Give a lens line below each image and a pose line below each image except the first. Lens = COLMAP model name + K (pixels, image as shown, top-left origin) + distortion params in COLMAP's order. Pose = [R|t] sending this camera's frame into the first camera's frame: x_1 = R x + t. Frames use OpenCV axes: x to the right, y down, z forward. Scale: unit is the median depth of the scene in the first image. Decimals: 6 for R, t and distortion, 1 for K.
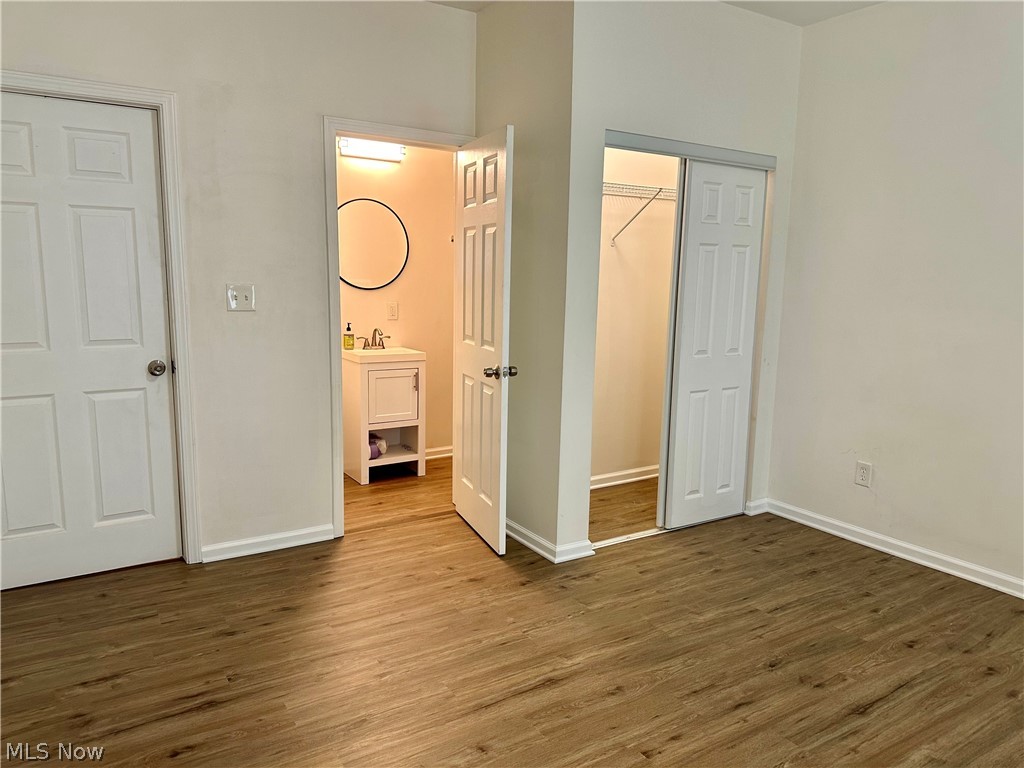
lens RADIAL K [[716.1, 0, 513.1], [0, 716.1, 386.1], [0, 0, 1]] dist [0.051079, -0.044186]
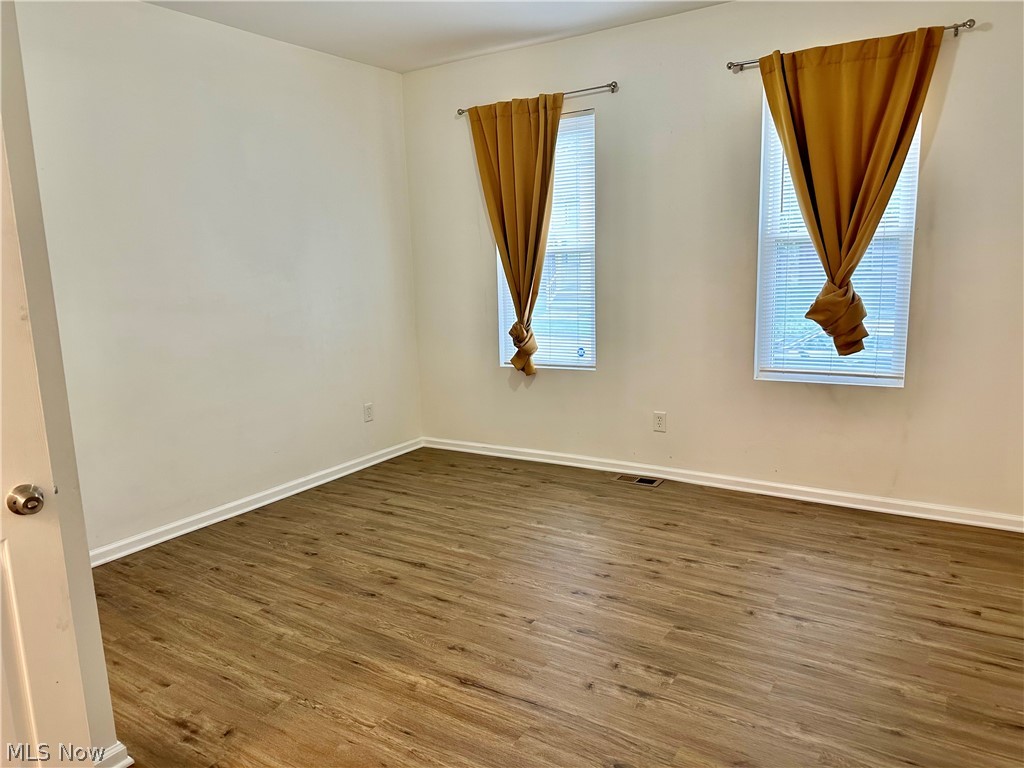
lens RADIAL K [[716.1, 0, 513.1], [0, 716.1, 386.1], [0, 0, 1]] dist [0.051079, -0.044186]
pose [[-0.425498, -0.158870, 0.890905, -0.697901], [0.156533, 0.956710, 0.245365, -0.191401], [-0.891319, 0.243858, -0.382210, 1.060779]]
